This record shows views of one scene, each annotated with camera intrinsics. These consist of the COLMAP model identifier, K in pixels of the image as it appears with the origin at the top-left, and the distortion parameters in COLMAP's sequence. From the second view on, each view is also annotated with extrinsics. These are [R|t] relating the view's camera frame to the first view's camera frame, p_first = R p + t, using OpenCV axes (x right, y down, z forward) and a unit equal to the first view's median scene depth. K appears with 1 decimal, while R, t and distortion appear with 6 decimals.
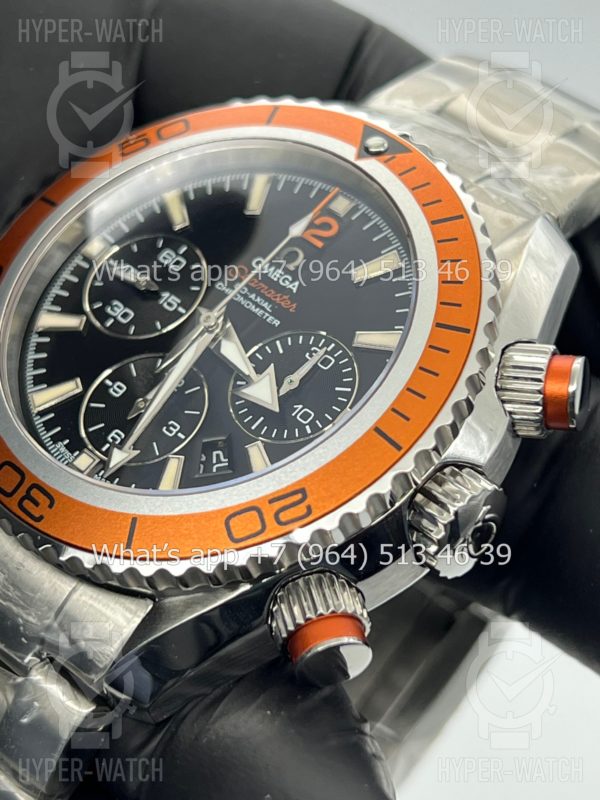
lens RADIAL K [[1950.7, 0, 300.0], [0, 1950.7, 400.0], [0, 0, 1]] dist [0.221253, -0.215942]
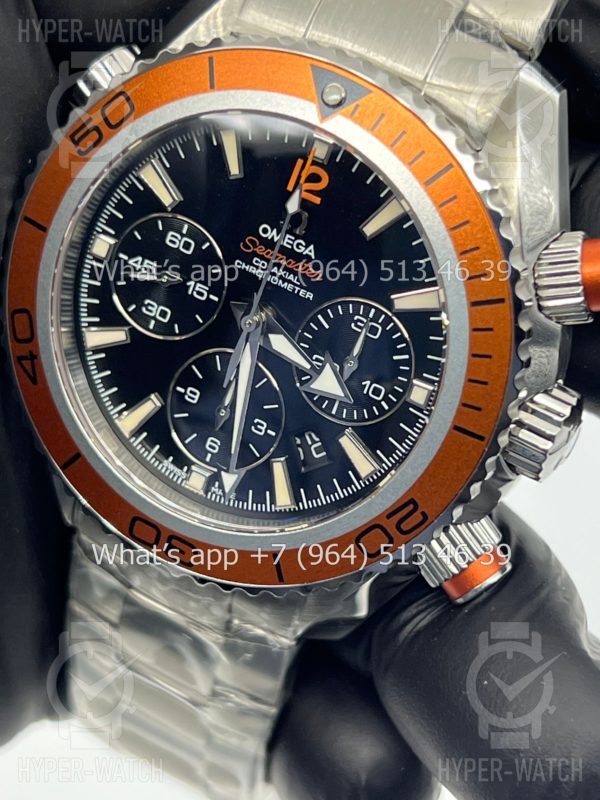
lens RADIAL K [[1950.7, 0, 300.0], [0, 1950.7, 400.0], [0, 0, 1]] dist [0.221253, -0.215942]
pose [[0.925344, -0.358543, -0.123228, 0.089979], [0.360580, 0.731868, 0.578231, -0.595065], [-0.117134, -0.579497, 0.806513, 0.142706]]
